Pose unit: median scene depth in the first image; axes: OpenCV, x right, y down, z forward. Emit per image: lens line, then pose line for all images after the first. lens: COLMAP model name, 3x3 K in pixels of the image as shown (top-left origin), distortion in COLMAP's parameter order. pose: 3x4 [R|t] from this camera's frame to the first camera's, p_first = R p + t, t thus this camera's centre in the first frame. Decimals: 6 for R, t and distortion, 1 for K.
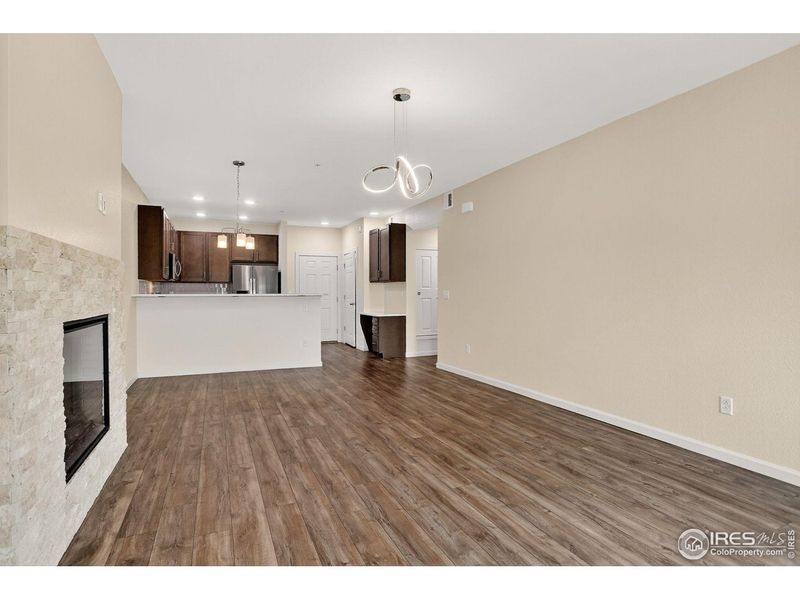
lens RADIAL K [[408.6, 0, 392.3], [0, 408.6, 289.2], [0, 0, 1]] dist [-0.072356, 0.036233]
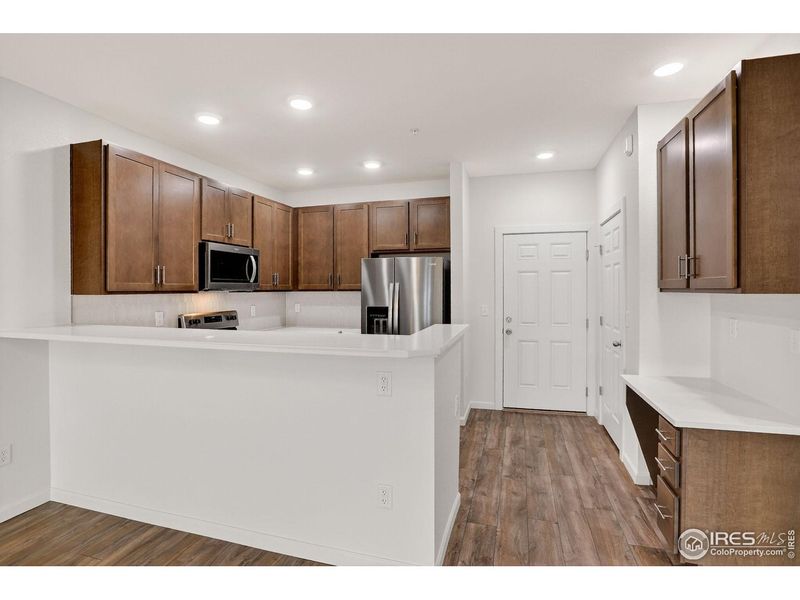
lens RADIAL K [[408.6, 0, 392.3], [0, 408.6, 289.2], [0, 0, 1]] dist [-0.072356, 0.036233]
pose [[0.758370, 0.001029, -0.651824, -0.007657], [0.003901, 0.999974, 0.006116, -0.021833], [0.651813, -0.007181, 0.758346, 0.606431]]
